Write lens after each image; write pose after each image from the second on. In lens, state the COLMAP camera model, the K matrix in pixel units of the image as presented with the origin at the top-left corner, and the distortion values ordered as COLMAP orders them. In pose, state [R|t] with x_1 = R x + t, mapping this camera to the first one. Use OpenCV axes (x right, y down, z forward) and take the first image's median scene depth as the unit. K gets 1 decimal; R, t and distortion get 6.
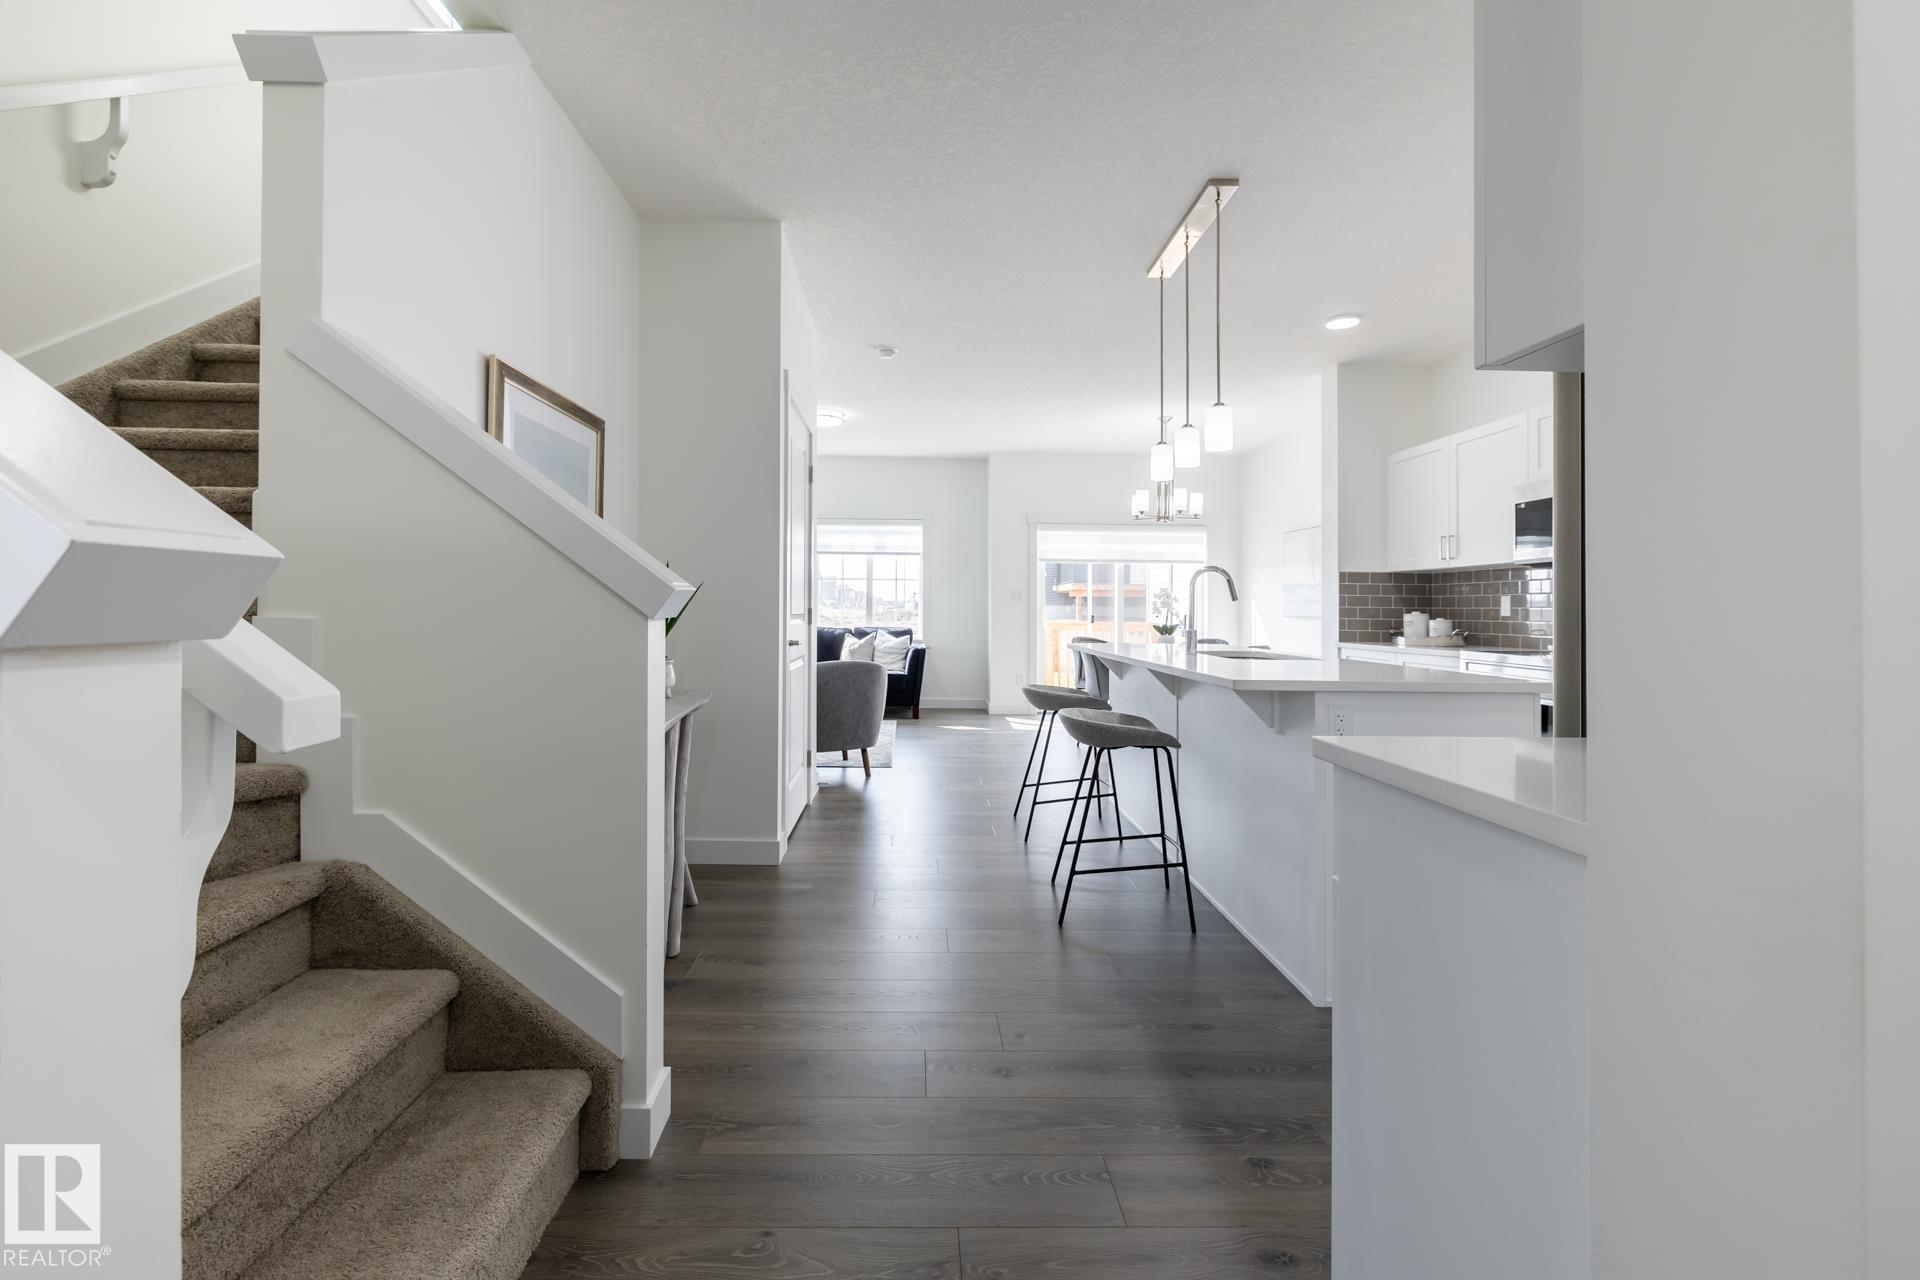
lens RADIAL K [[892.5, 0, 955.6], [0, 892.5, 610.4], [0, 0, 1]] dist [0.001634, 0.000073]
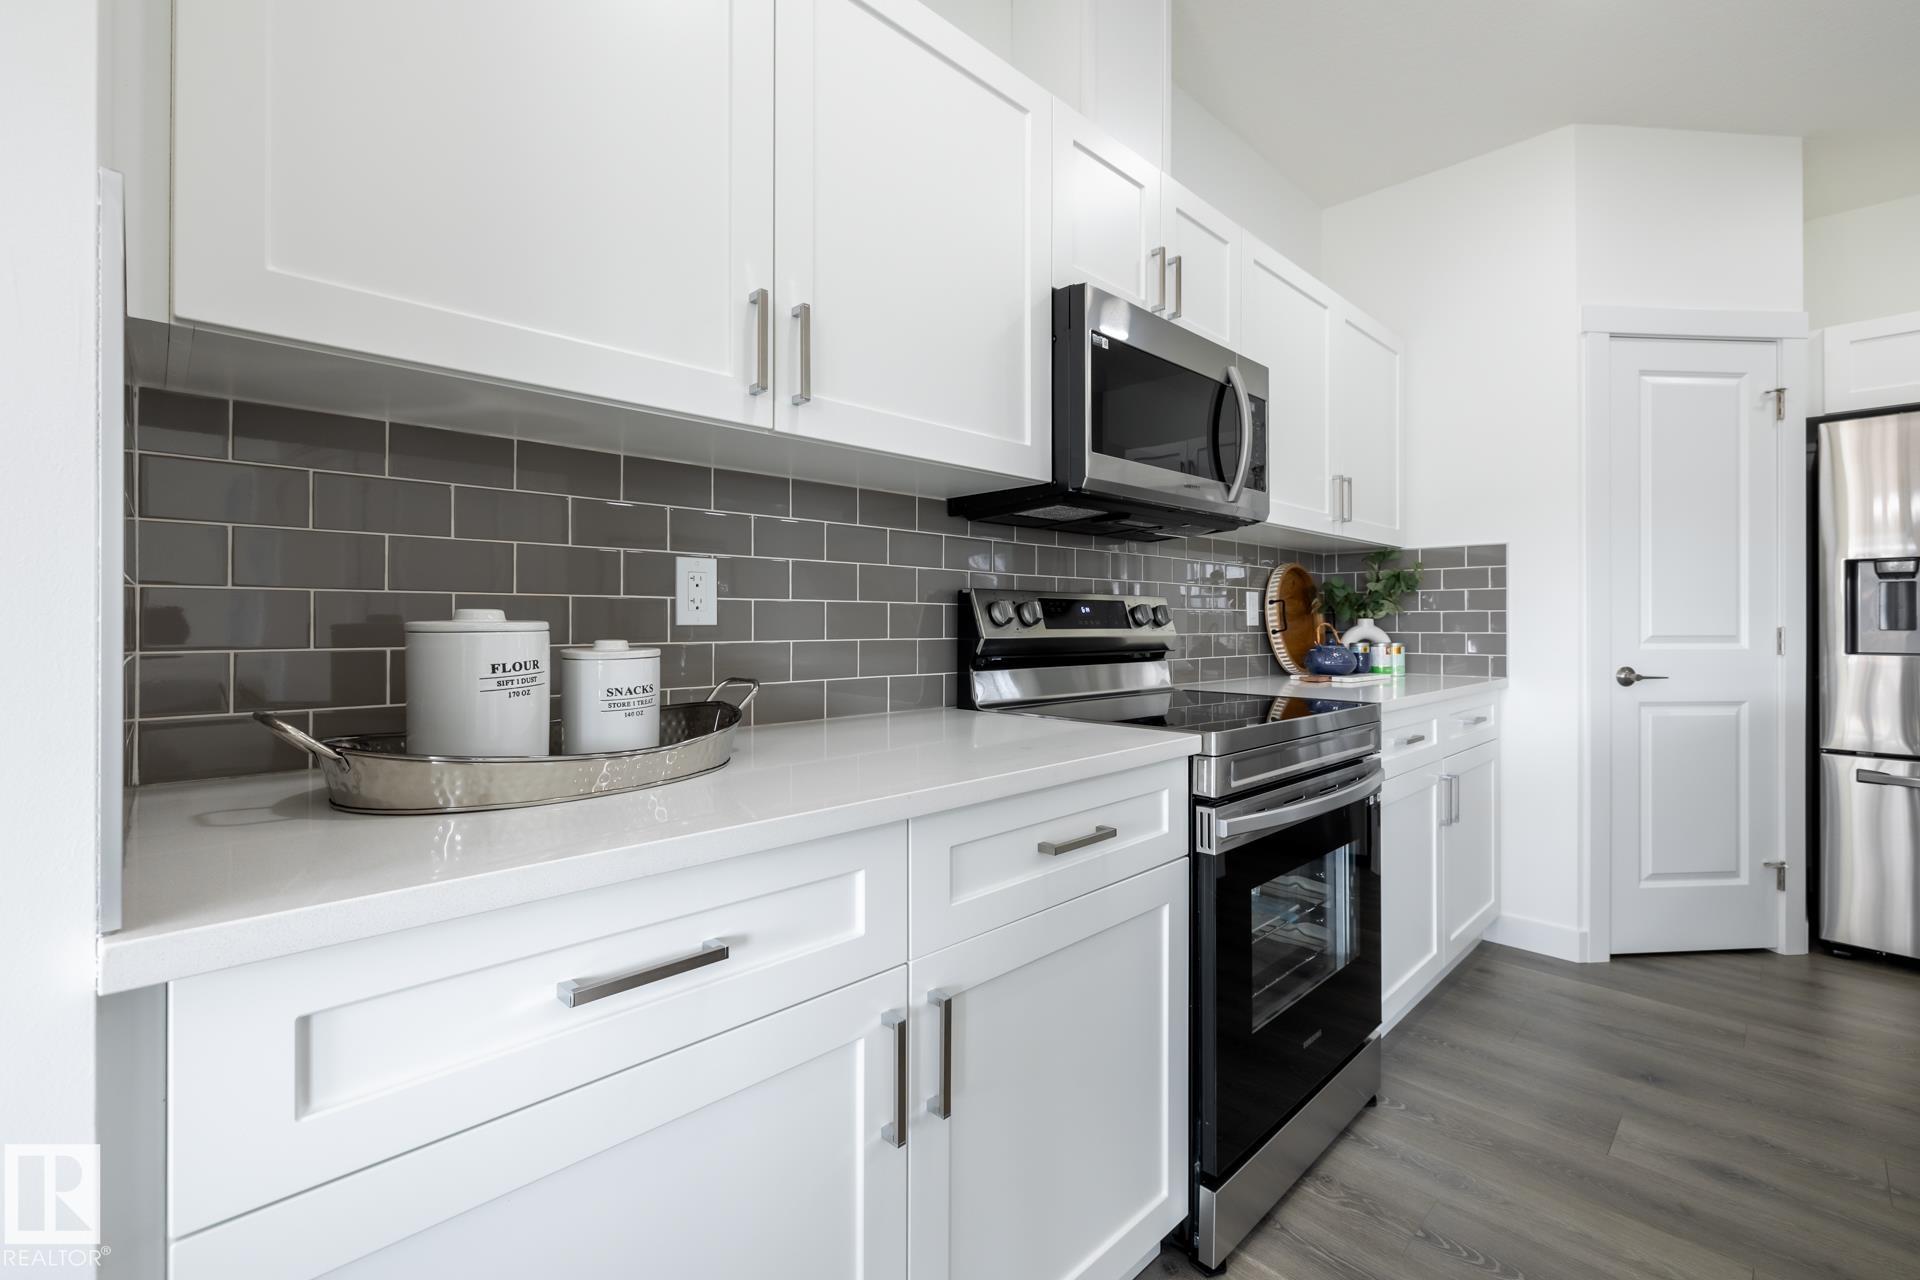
lens RADIAL K [[829.9, 0, 965.4], [0, 829.9, 611.7], [0, 0, 1]] dist [-0.000313, -0.000045]
pose [[-0.685836, -0.004510, 0.727743, 0.319674], [-0.009673, 0.999949, -0.002918, 0.001615], [-0.727692, -0.009041, -0.685844, 1.013533]]
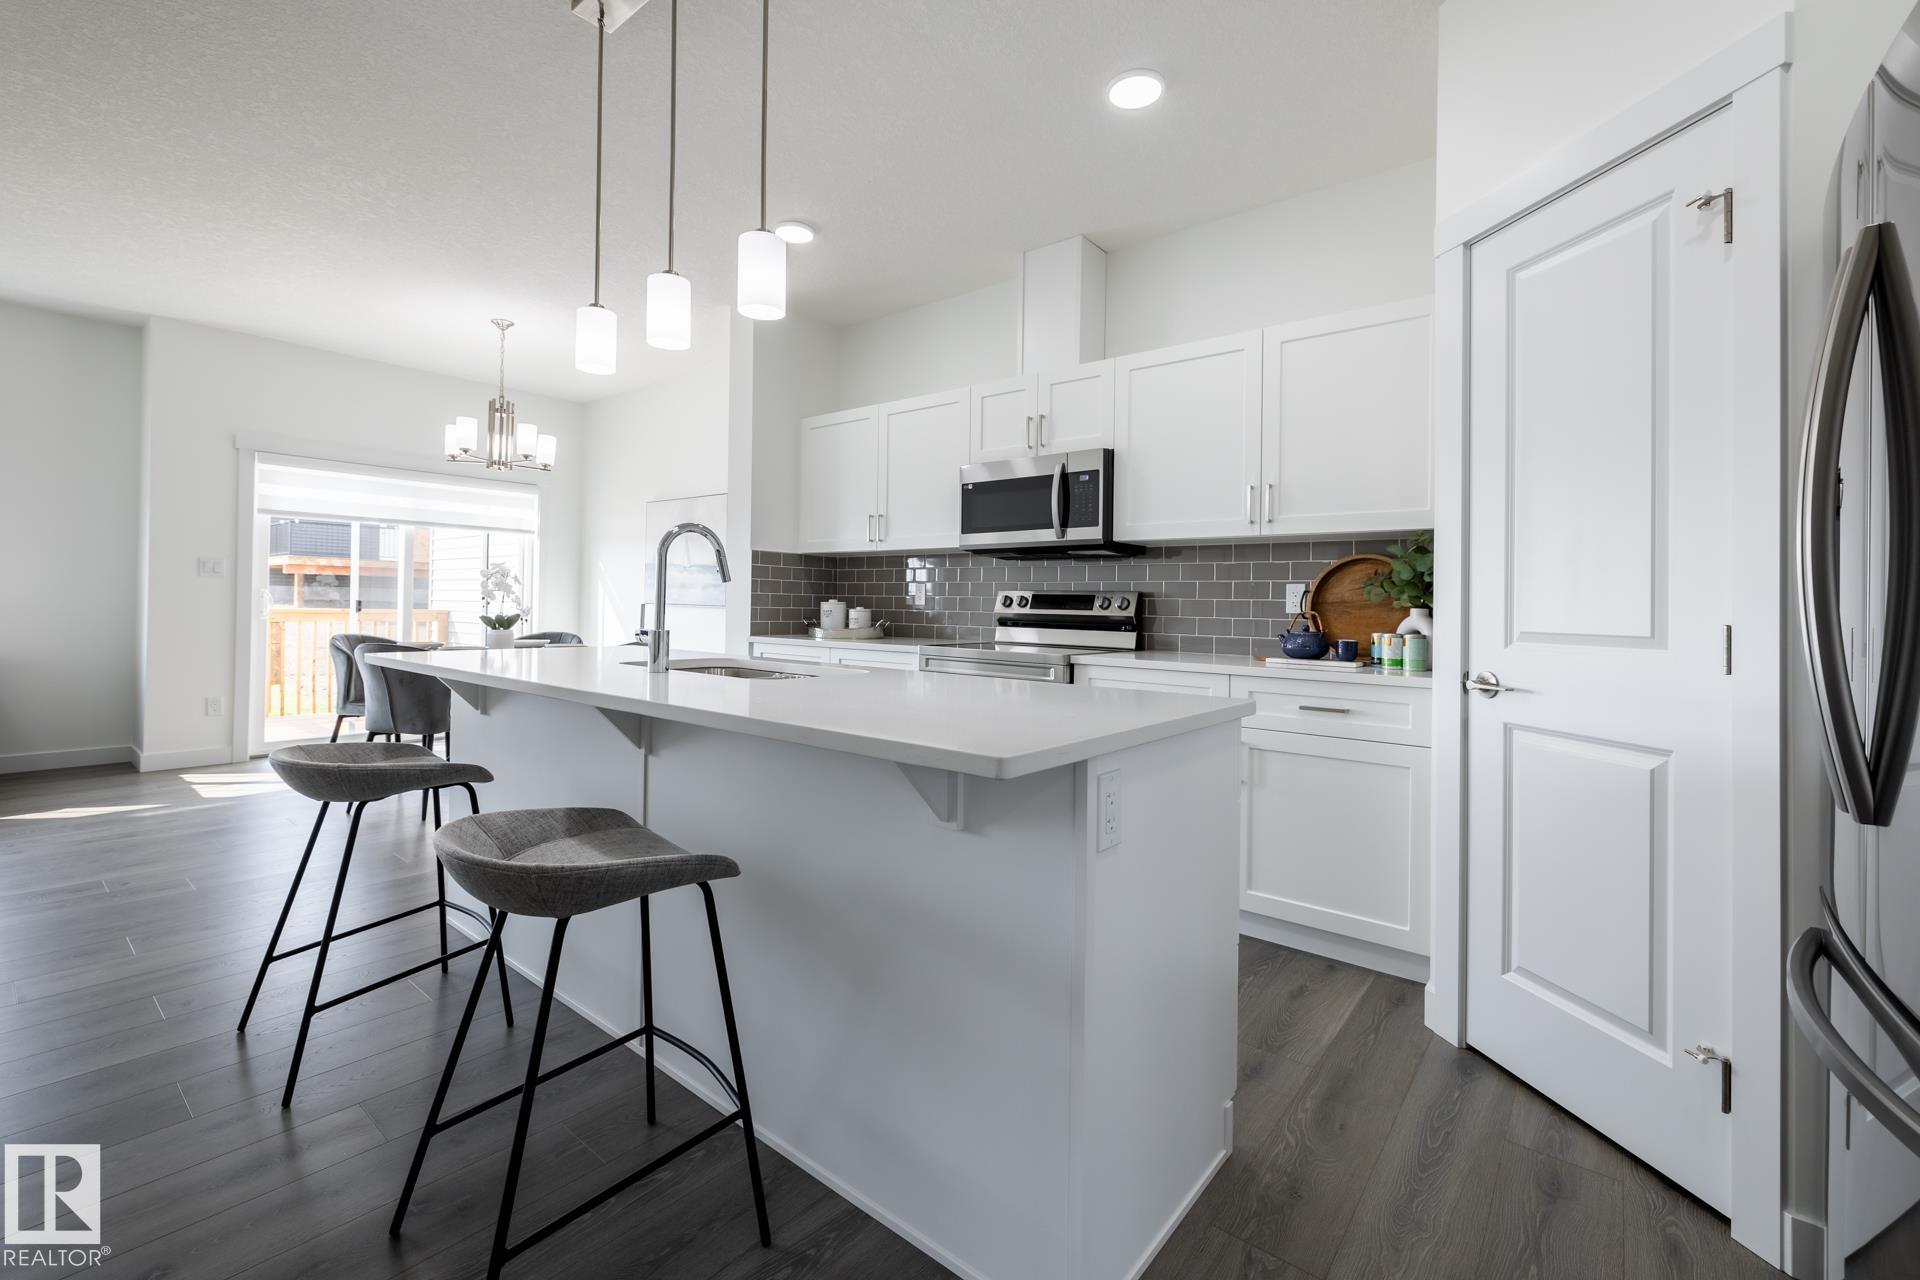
lens RADIAL K [[822.7, 0, 961.6], [0, 822.7, 596.9], [0, 0, 1]] dist [-0.000103, -0.000034]
pose [[0.669789, 0.007930, 0.742509, -0.003408], [-0.009927, 0.999949, -0.001724, -0.001009], [-0.742485, -0.006216, 0.669834, 0.350062]]
